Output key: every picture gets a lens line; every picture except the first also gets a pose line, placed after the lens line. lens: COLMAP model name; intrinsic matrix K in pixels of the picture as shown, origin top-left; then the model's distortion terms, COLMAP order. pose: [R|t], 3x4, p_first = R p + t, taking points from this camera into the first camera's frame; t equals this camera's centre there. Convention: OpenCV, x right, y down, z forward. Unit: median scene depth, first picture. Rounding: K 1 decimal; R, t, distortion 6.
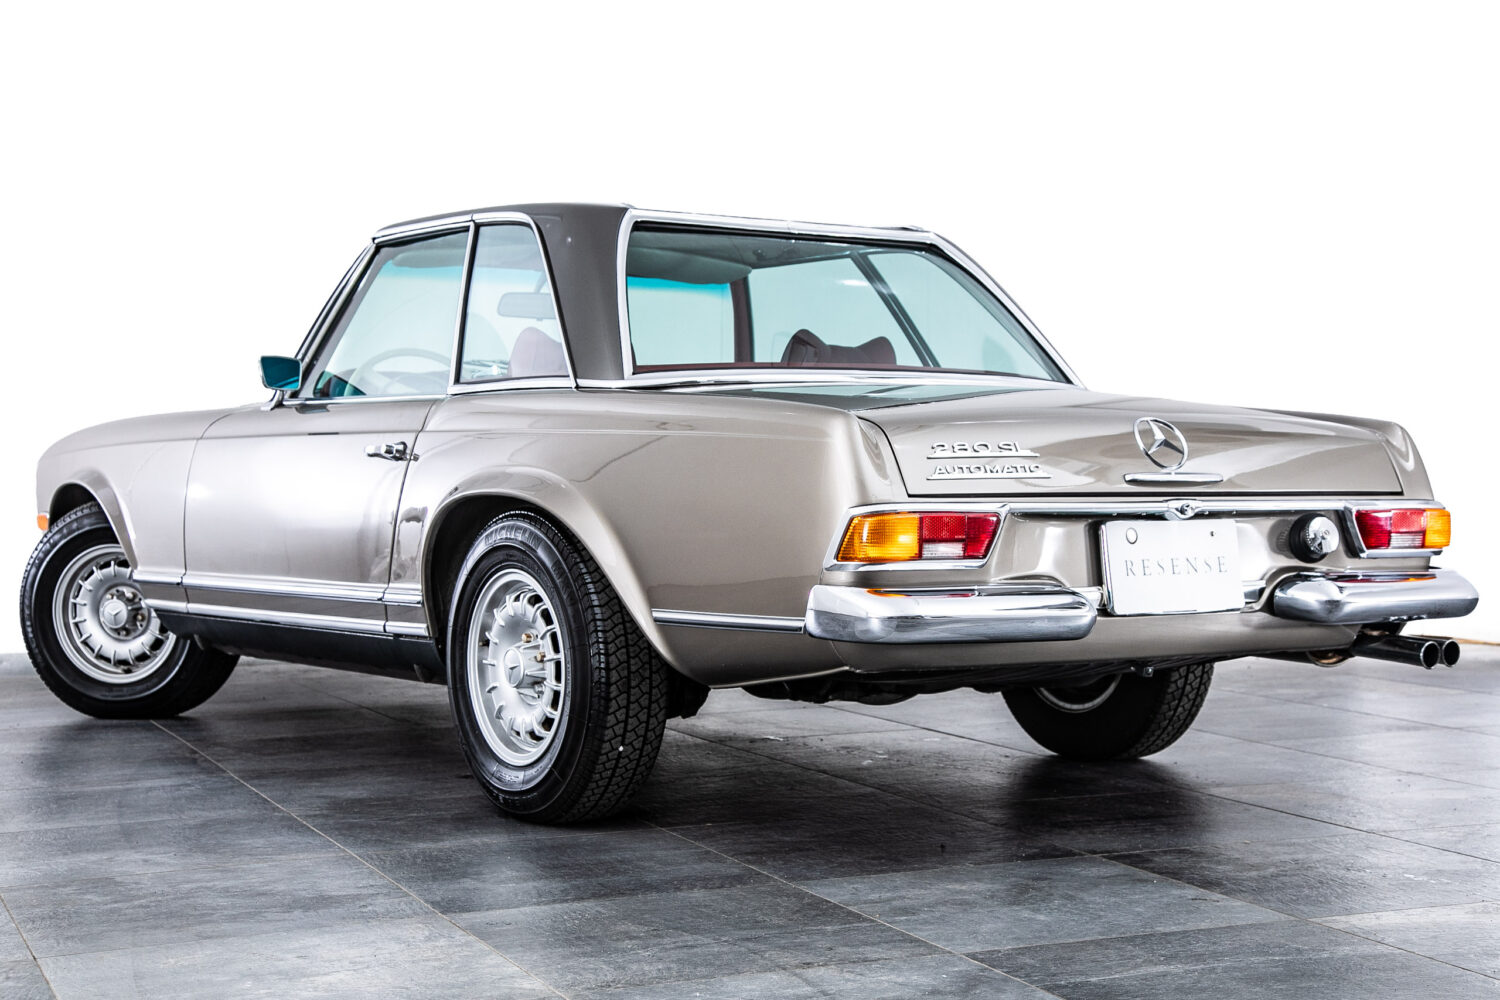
lens RADIAL K [[2321.1, 0, 761.1], [0, 2321.1, 509.0], [0, 0, 1]] dist [0.196736, 0.000000]
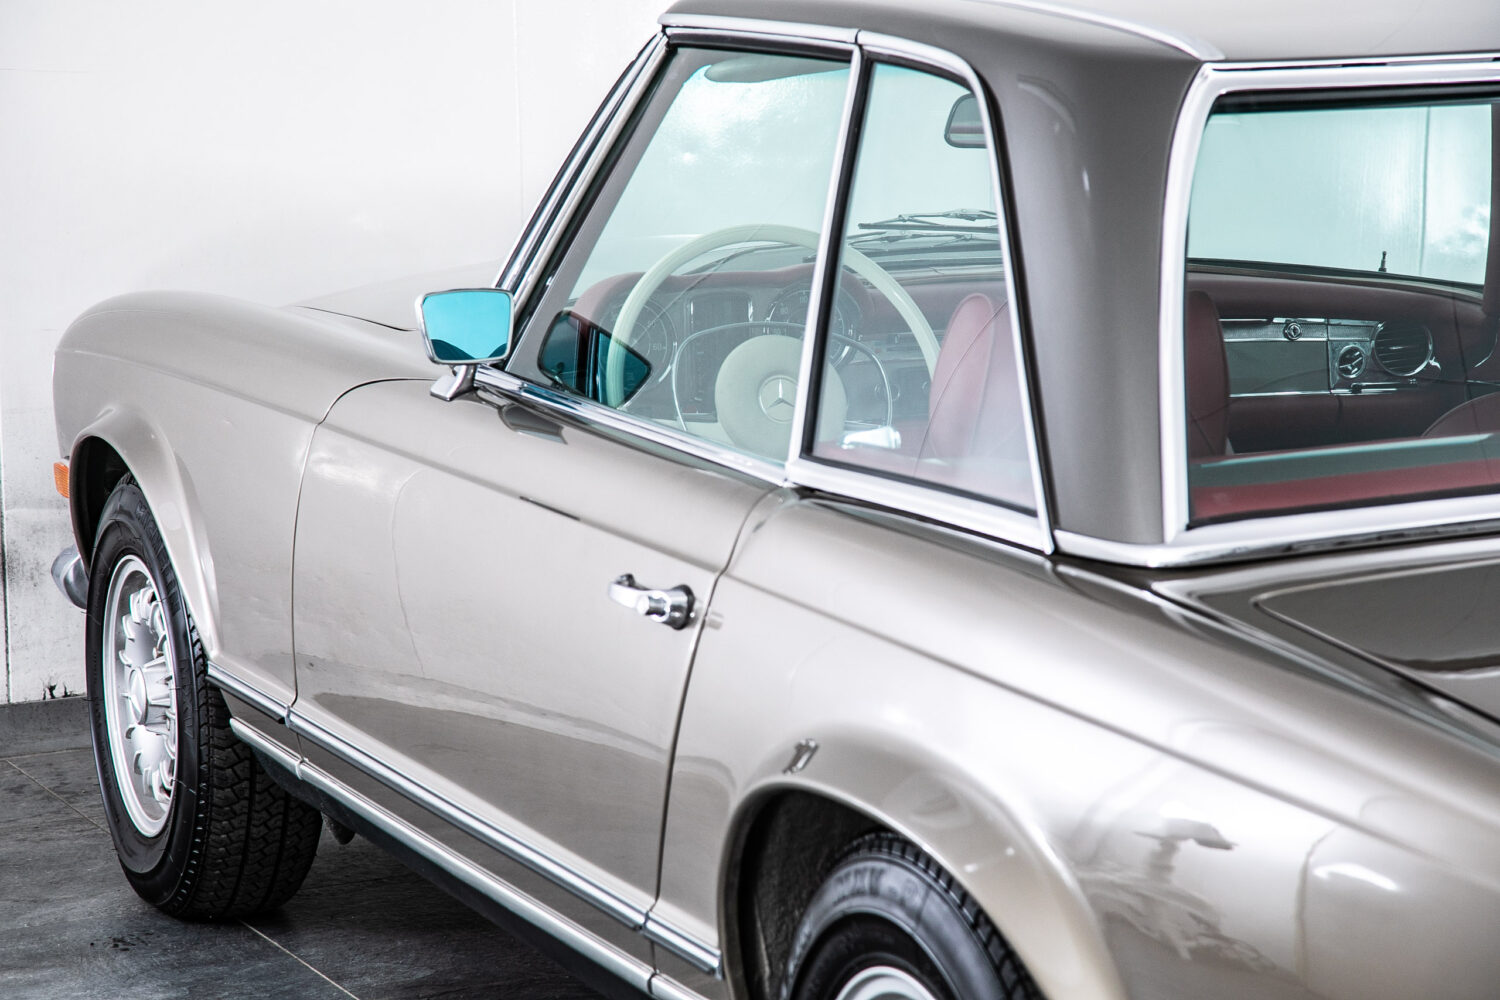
lens RADIAL K [[4254.1, 0, 751.1], [0, 4254.1, 495.5], [0, 0, 1]] dist [0.977576, 0.000000]
pose [[0.979846, 0.024564, -0.198241, 0.022536], [0.003213, 0.990344, 0.138593, -0.172534], [0.199731, -0.136437, 0.970305, 0.224304]]
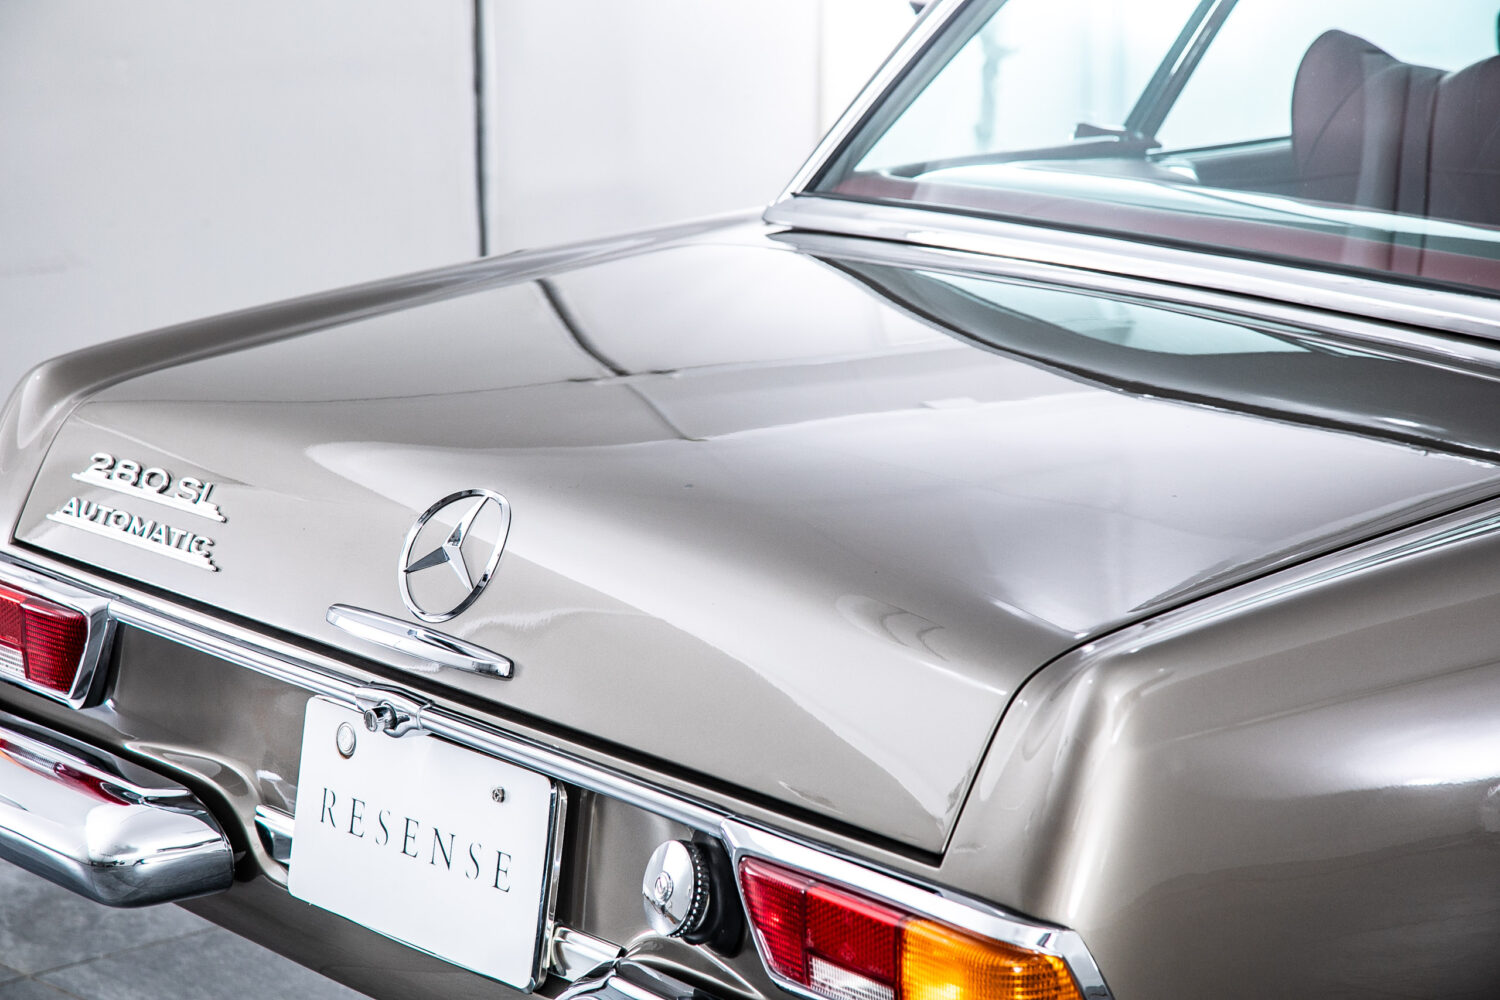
lens RADIAL K [[4333.2, 0, 751.3], [0, 4333.2, 499.7], [0, 0, 1]] dist [0.130838, 0.000000]
pose [[0.072148, 0.212615, -0.974469, 0.883243], [-0.019781, 0.977128, 0.211730, -0.193779], [0.997198, 0.004000, 0.074704, 0.920537]]
